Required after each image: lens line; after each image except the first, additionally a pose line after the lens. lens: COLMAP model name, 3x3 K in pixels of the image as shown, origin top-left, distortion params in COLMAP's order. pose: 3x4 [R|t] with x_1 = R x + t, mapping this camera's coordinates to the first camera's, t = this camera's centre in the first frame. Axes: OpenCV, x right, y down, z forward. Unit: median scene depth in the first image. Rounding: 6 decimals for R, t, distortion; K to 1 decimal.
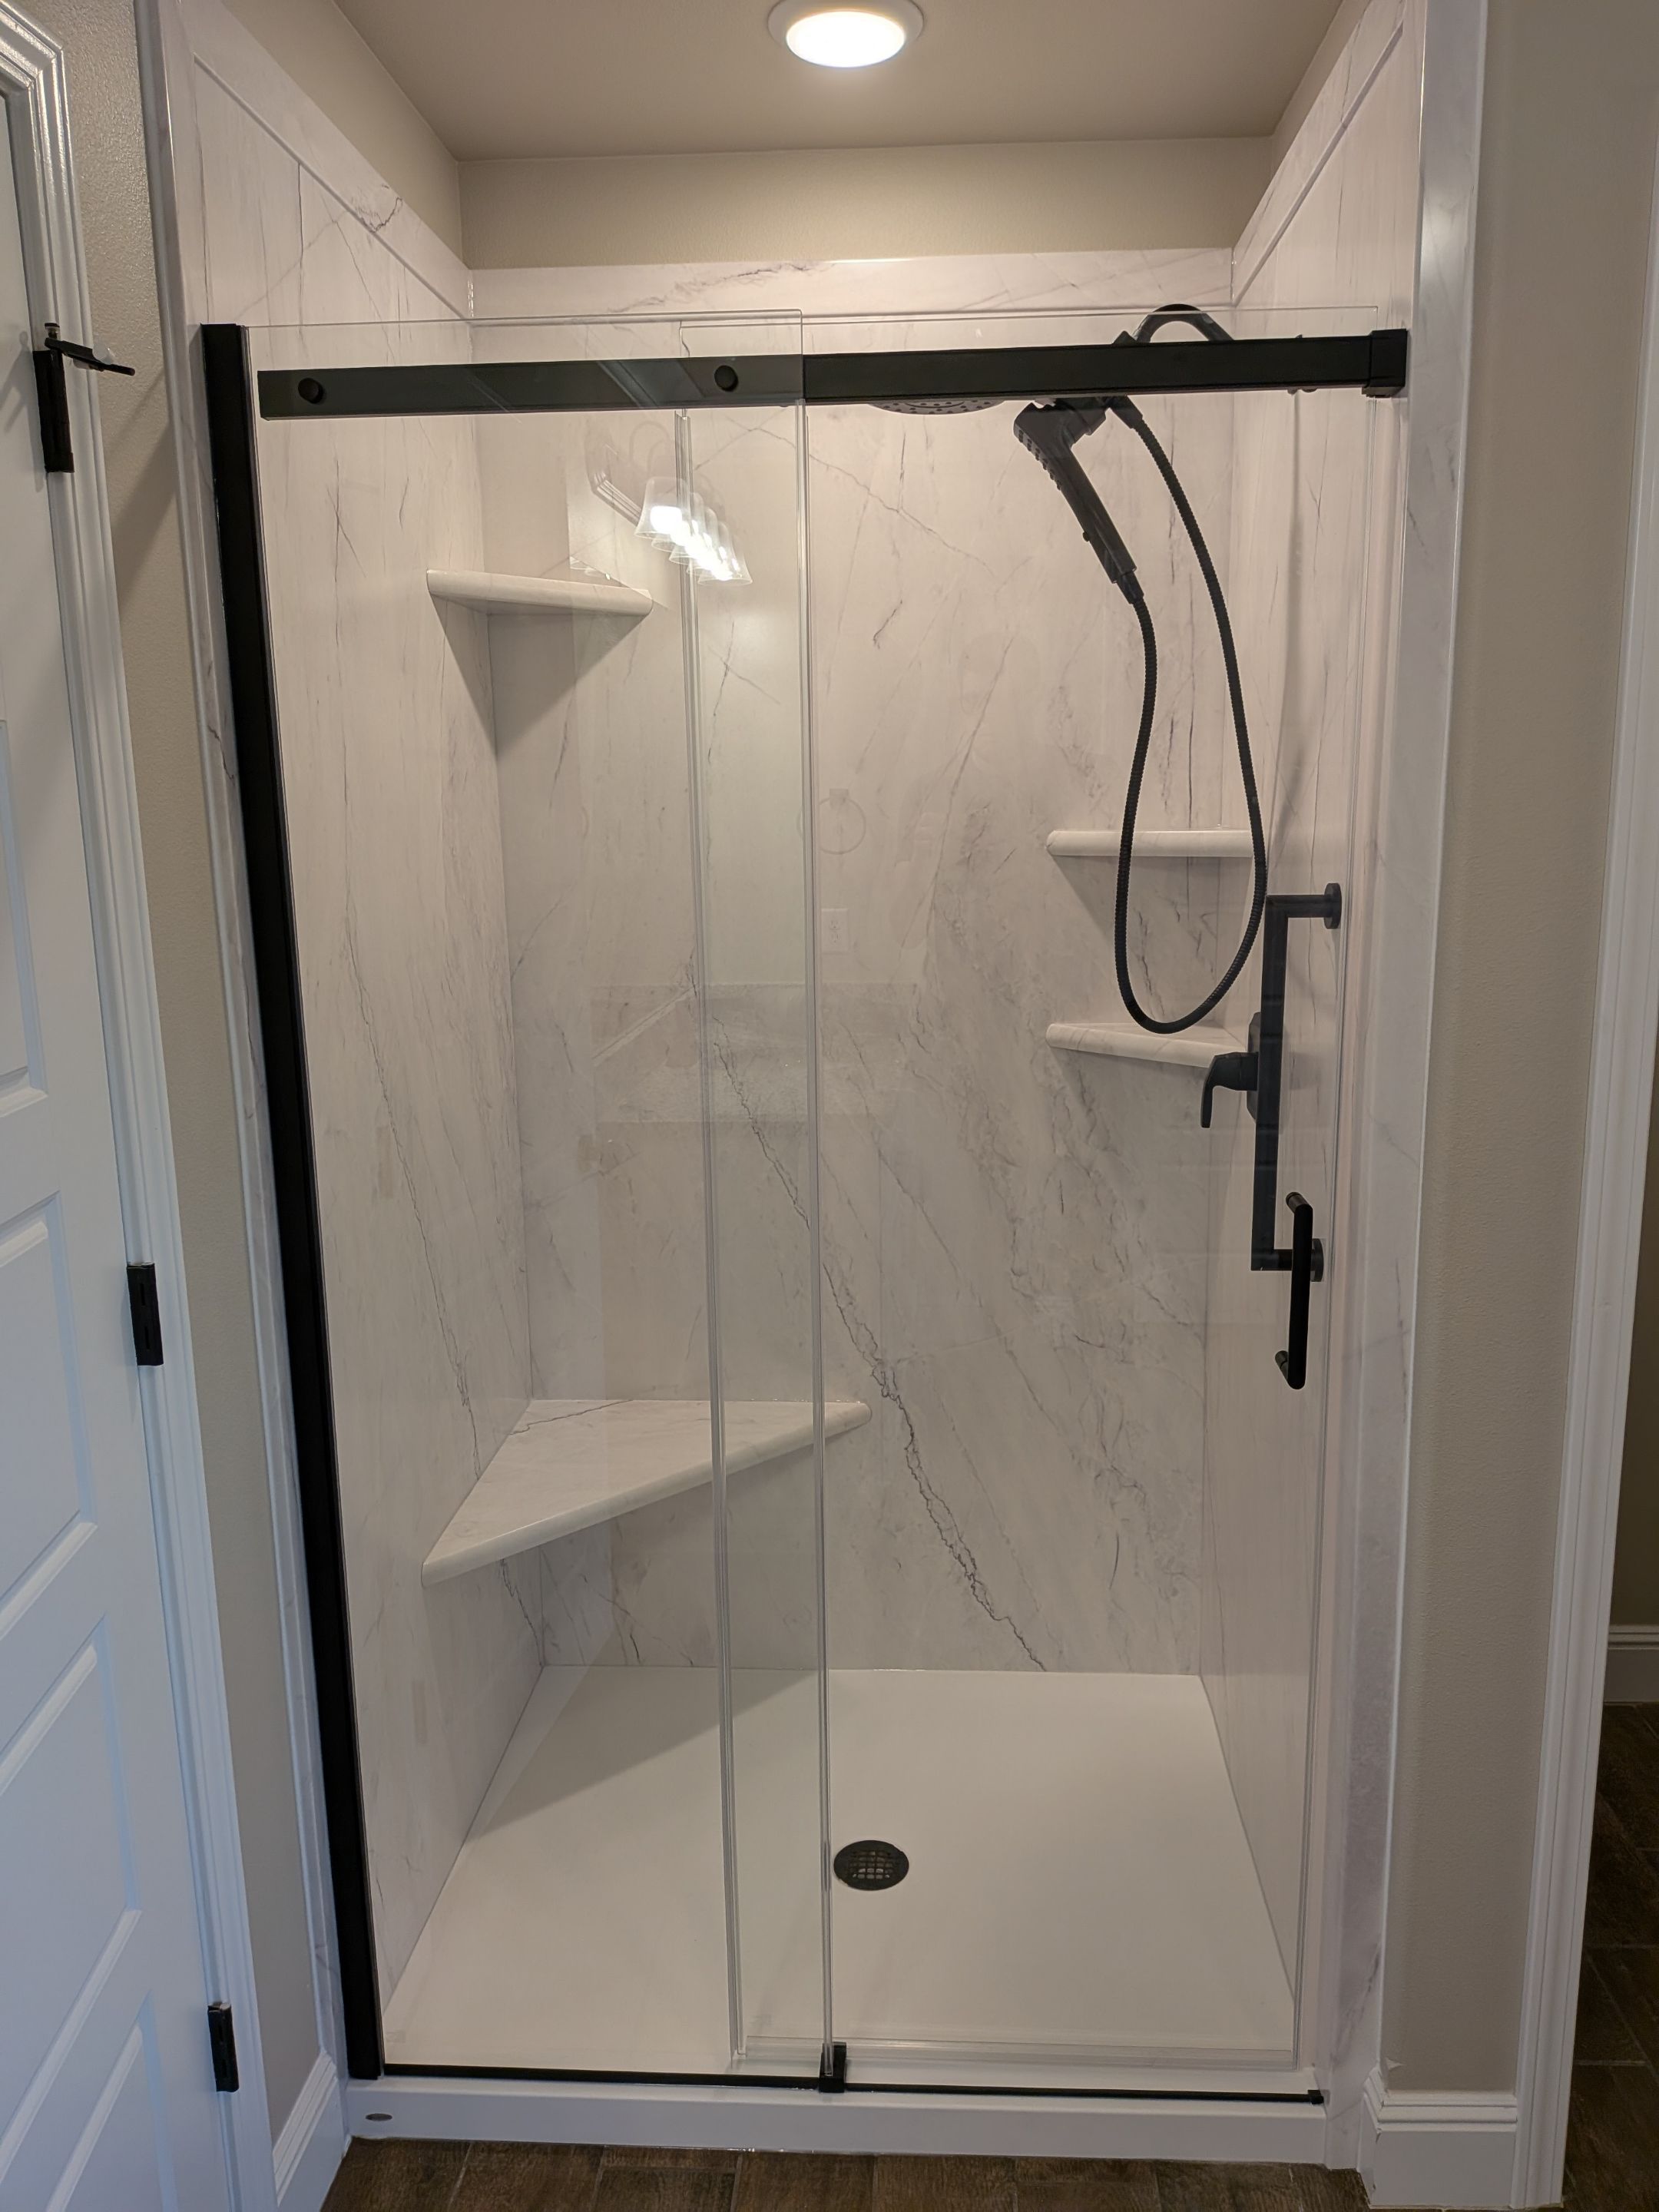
lens RADIAL K [[1609.0, 0, 876.2], [0, 1609.0, 1126.0], [0, 0, 1]] dist [0.028756, -0.055477]
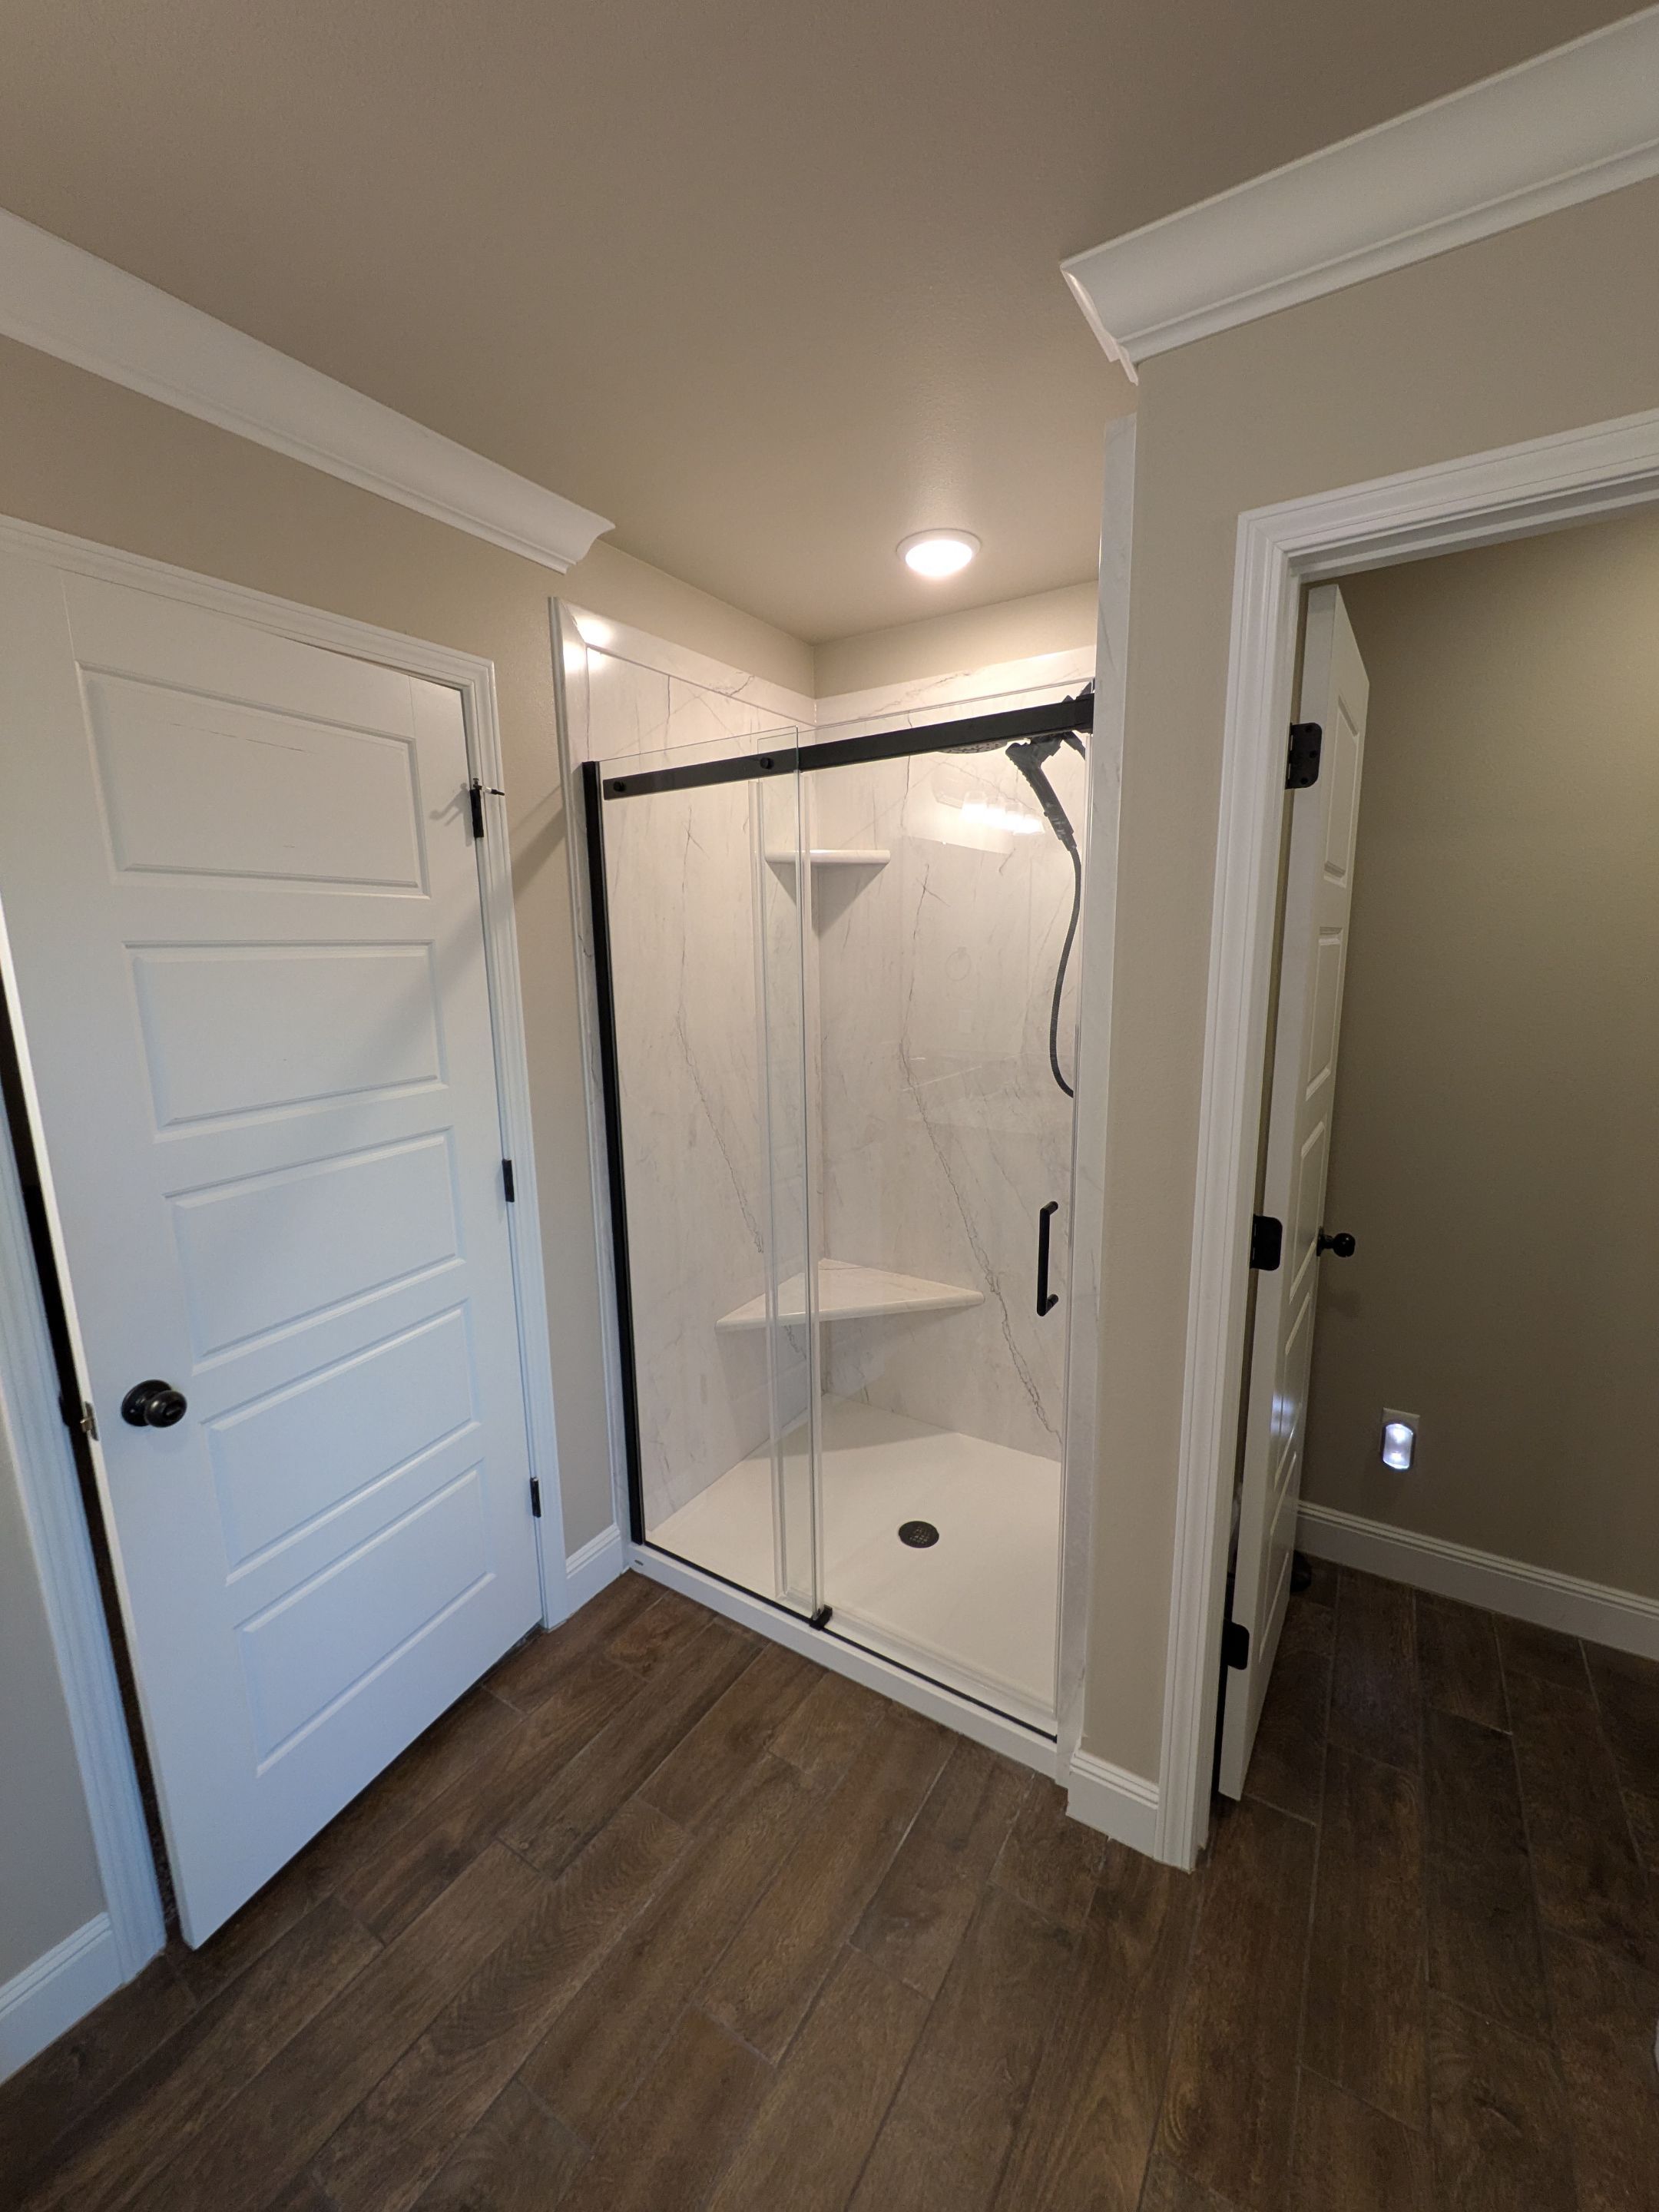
lens RADIAL K [[889.5, 0, 817.0], [0, 889.5, 1119.3], [0, 0, 1]] dist [-0.007504, 0.000523]
pose [[0.862445, 0.094747, -0.497204, 0.342067], [-0.095999, 0.995113, 0.023109, -0.028355], [0.496964, 0.027801, 0.867326, 0.042612]]
